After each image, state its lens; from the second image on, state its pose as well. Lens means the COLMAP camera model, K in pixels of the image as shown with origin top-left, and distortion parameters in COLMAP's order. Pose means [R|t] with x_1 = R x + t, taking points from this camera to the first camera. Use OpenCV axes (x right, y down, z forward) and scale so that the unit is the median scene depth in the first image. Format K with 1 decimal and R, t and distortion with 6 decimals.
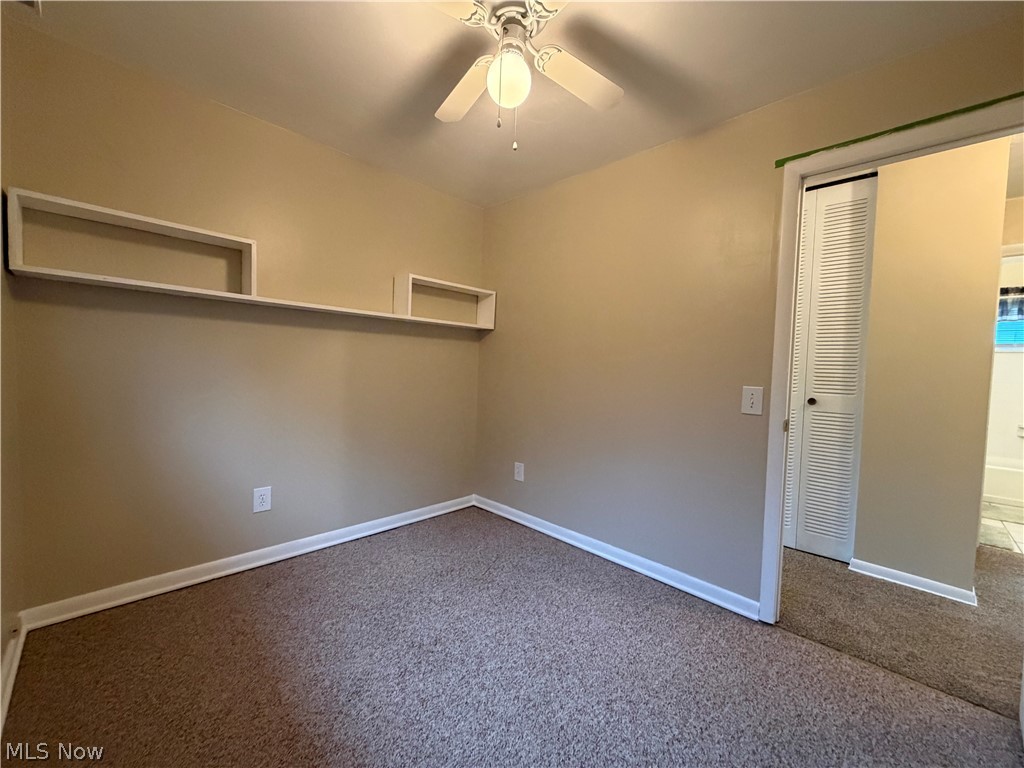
lens RADIAL K [[406.5, 0, 508.9], [0, 406.5, 384.4], [0, 0, 1]] dist [0.001605, -0.000770]
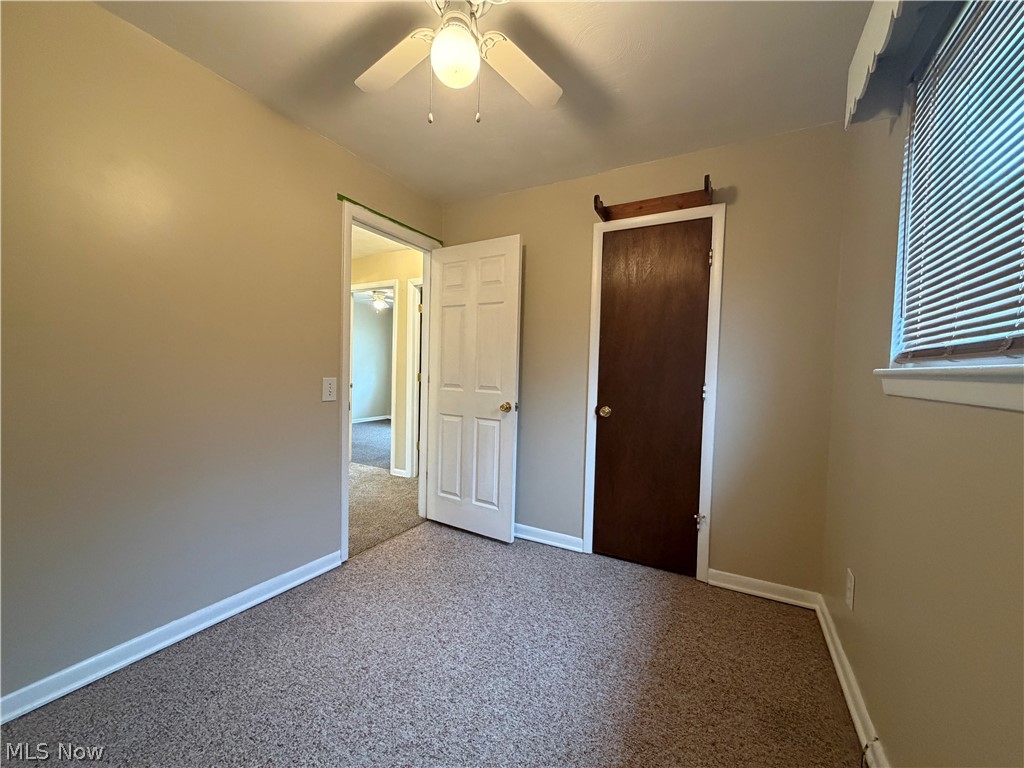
lens RADIAL K [[406.5, 0, 508.5], [0, 406.5, 385.3], [0, 0, 1]] dist [0.001605, -0.000770]
pose [[-0.268234, -0.076806, 0.960287, -0.682523], [0.003852, 0.996723, 0.080797, -0.066695], [-0.963346, 0.025371, -0.267059, 0.820459]]
